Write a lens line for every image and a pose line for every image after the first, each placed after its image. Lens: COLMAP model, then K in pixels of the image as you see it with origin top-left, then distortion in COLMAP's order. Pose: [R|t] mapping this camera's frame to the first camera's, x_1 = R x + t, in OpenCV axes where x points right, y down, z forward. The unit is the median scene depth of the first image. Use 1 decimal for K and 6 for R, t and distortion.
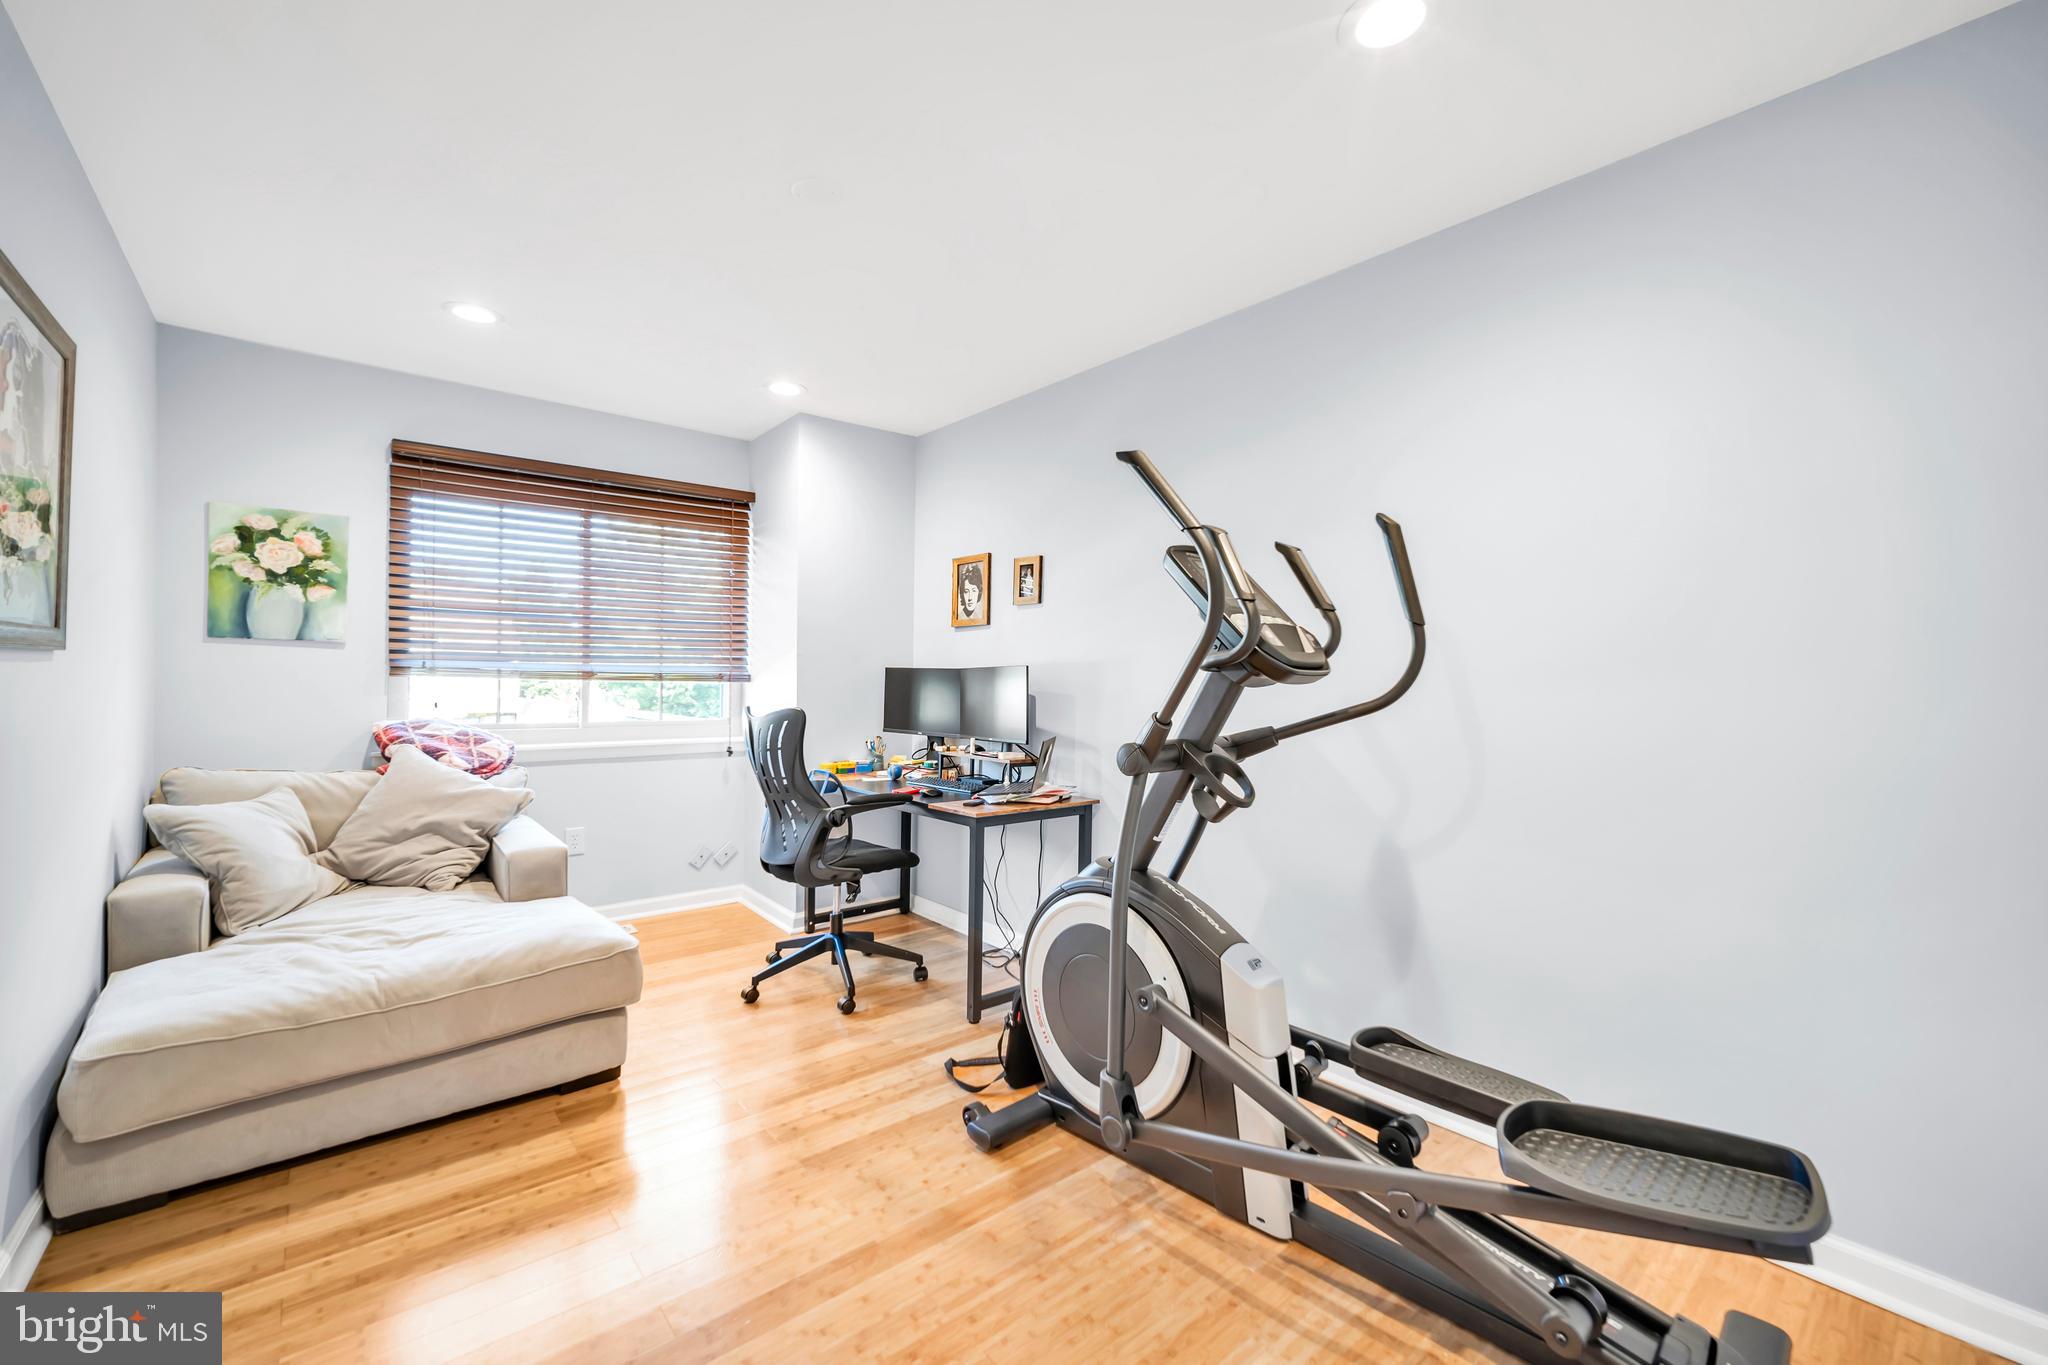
lens RADIAL K [[851.4, 0, 1040.3], [0, 851.4, 681.3], [0, 0, 1]] dist [0.001216, 0.000605]
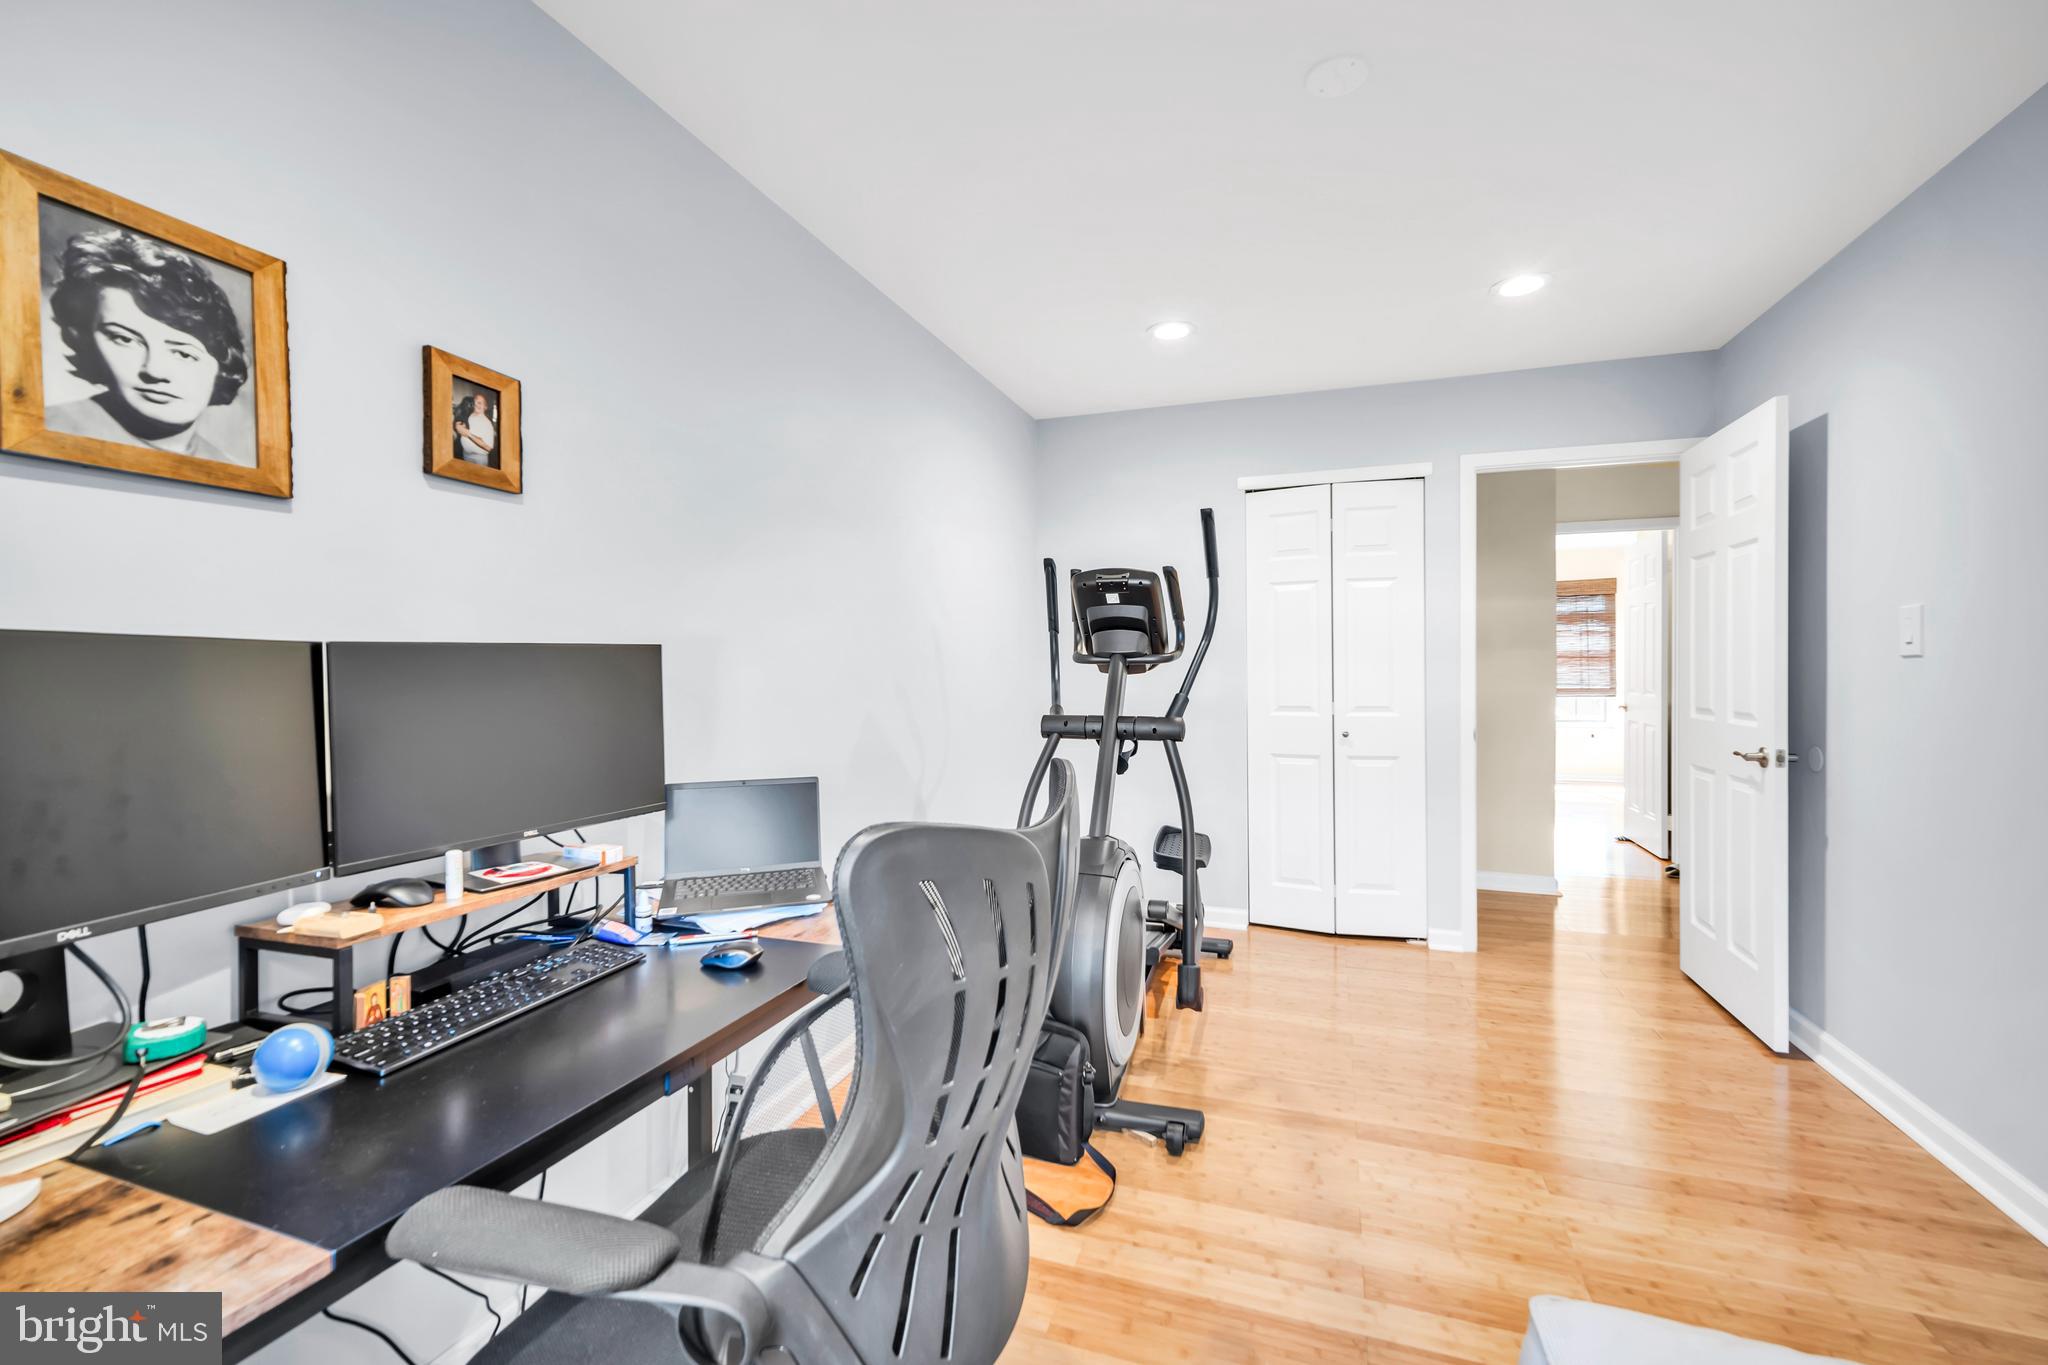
lens RADIAL K [[851.4, 0, 1040.3], [0, 851.4, 681.3], [0, 0, 1]] dist [0.001216, 0.000605]
pose [[-0.502442, -0.025394, 0.864238, -0.487720], [0.005545, 0.999453, 0.032591, -0.010080], [-0.864593, 0.021167, -0.502026, 0.975995]]
